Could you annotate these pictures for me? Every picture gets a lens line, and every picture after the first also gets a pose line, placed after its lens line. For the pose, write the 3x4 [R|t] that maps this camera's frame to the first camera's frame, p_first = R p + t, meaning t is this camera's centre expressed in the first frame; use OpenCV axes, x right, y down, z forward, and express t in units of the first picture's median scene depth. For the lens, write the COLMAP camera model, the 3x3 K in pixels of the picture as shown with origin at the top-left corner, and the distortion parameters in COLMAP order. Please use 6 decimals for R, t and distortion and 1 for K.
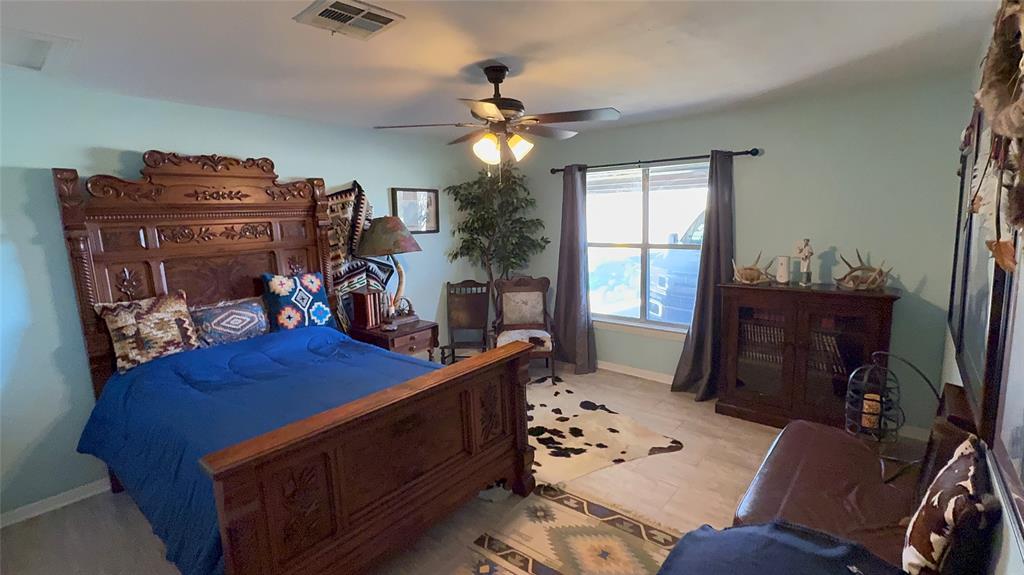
lens RADIAL K [[466.4, 0, 514.0], [0, 466.4, 283.7], [0, 0, 1]] dist [-0.000722, -0.000009]
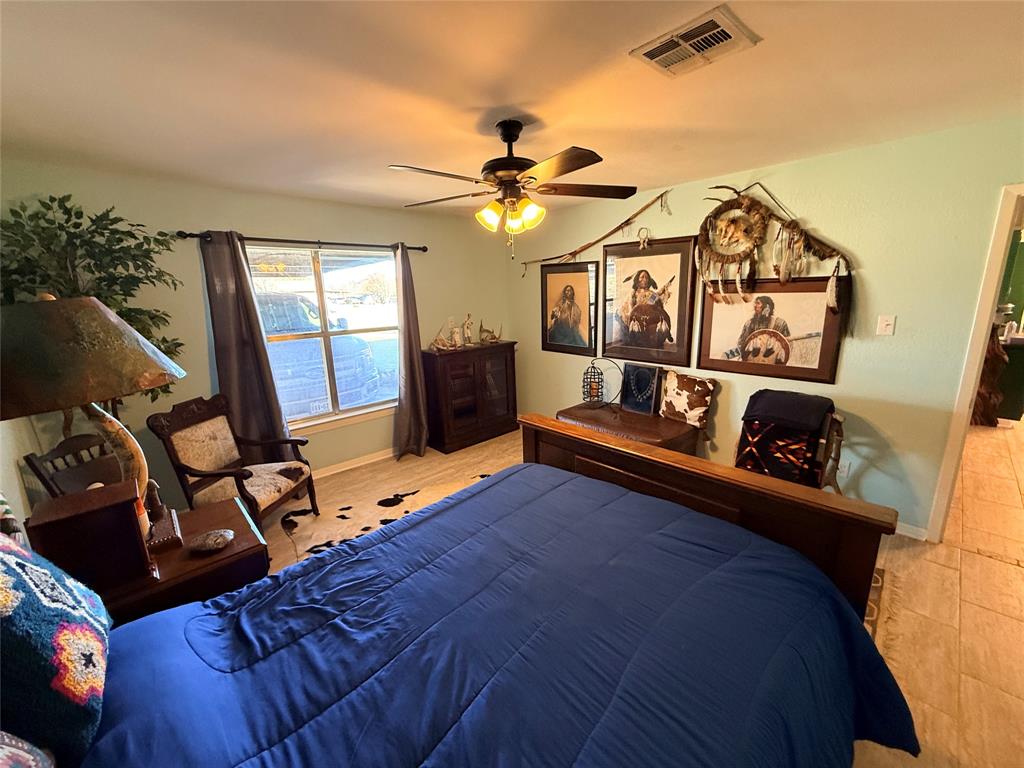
lens RADIAL K [[407.0, 0, 514.6], [0, 407.0, 383.5], [0, 0, 1]] dist [0.000091, 0.000187]
pose [[0.103499, -0.201150, 0.974077, -0.531531], [0.170235, 0.968468, 0.181904, -0.073650], [-0.979953, 0.146995, 0.134478, 0.566122]]
